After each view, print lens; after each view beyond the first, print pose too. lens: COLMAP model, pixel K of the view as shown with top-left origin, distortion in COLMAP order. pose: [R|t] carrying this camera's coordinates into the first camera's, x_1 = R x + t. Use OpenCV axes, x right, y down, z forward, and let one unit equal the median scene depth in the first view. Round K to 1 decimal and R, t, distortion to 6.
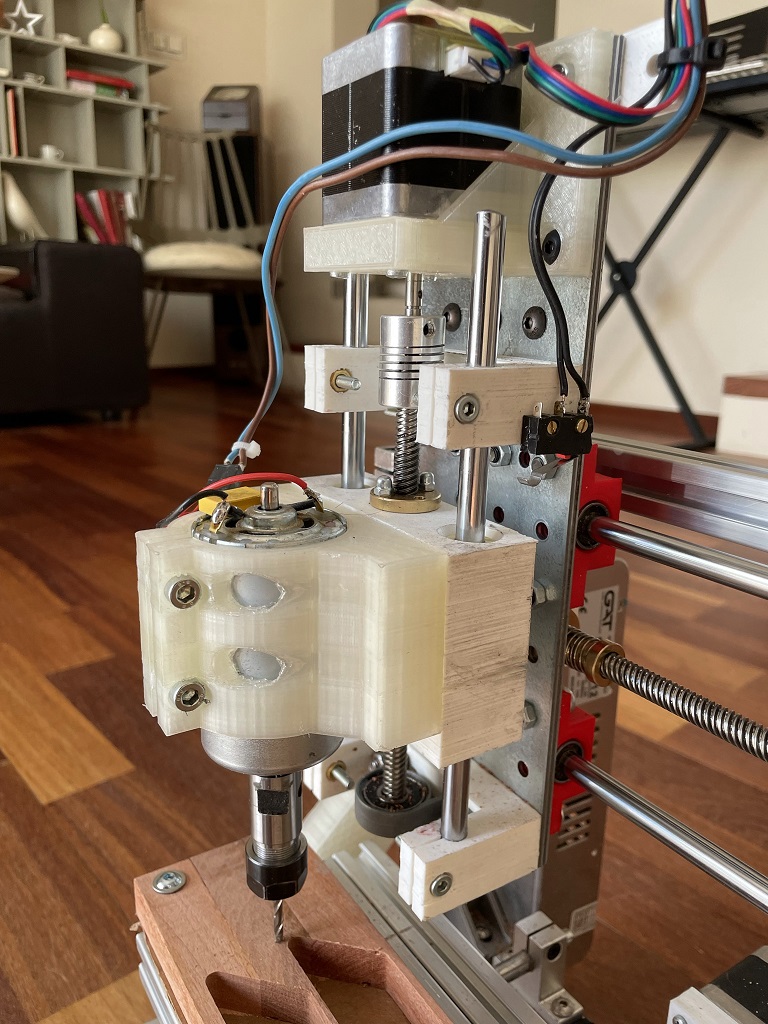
lens RADIAL K [[801.8, 0, 384.0], [0, 801.8, 512.0], [0, 0, 1]] dist [0.075710, -0.132301]
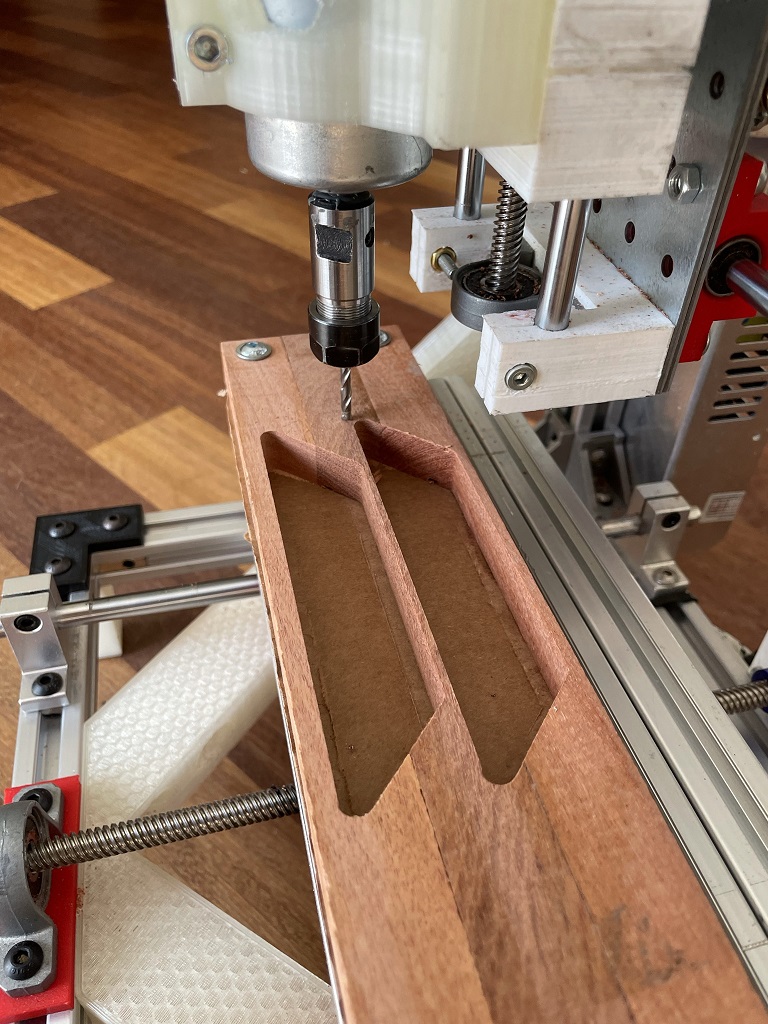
lens RADIAL K [[801.8, 0, 384.0], [0, 801.8, 512.0], [0, 0, 1]] dist [0.075710, -0.132301]
pose [[0.951879, 0.206648, -0.226326, 0.139933], [-0.086294, 0.889322, 0.449066, 0.207706], [0.294075, -0.407926, 0.864359, 0.177394]]
